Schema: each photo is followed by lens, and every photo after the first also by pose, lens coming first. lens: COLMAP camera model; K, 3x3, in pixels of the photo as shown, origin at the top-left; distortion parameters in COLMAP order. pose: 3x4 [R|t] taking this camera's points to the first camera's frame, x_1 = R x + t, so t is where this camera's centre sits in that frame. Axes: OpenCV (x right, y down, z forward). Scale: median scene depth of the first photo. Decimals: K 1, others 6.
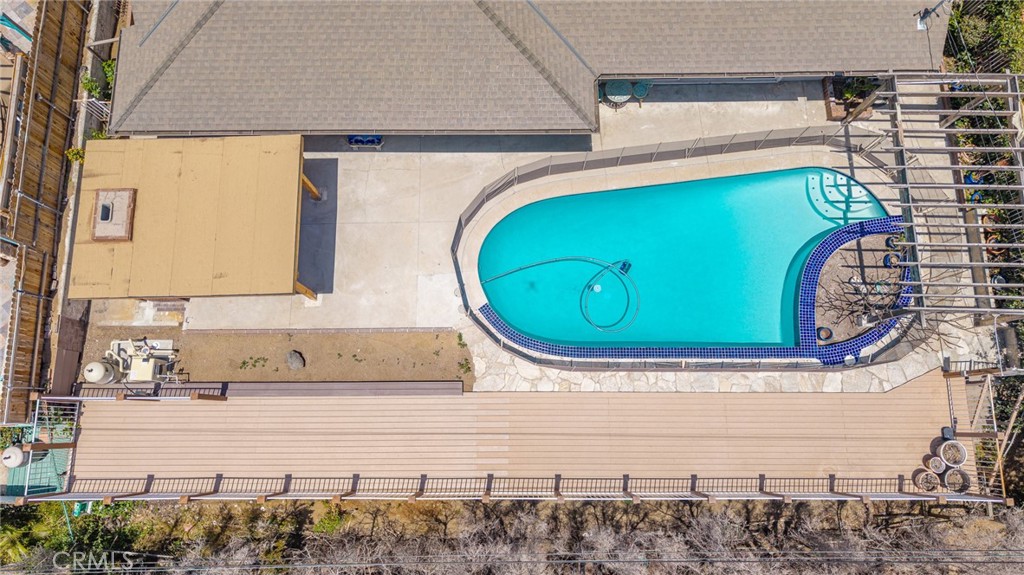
lens RADIAL K [[711.5, 0, 513.7], [0, 711.5, 268.5], [0, 0, 1]] dist [0.033045, -0.004198]
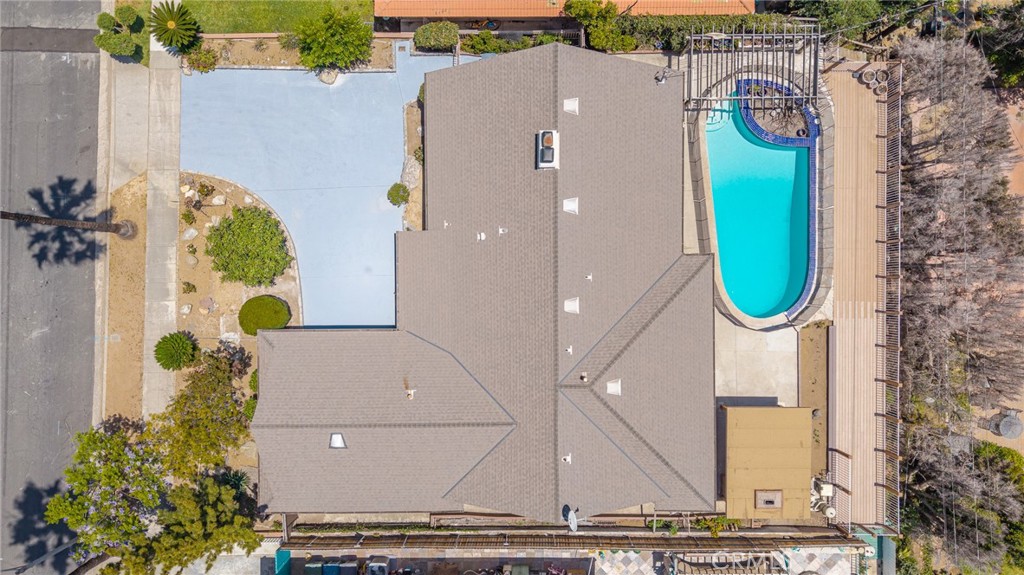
lens RADIAL K [[711.5, 0, 513.7], [0, 711.5, 268.5], [0, 0, 1]] dist [0.033045, -0.004198]
pose [[0.015981, -0.999836, 0.008509, 0.050753], [0.986245, 0.017163, 0.164395, -0.999325], [-0.164514, 0.005764, 0.986358, -0.762685]]
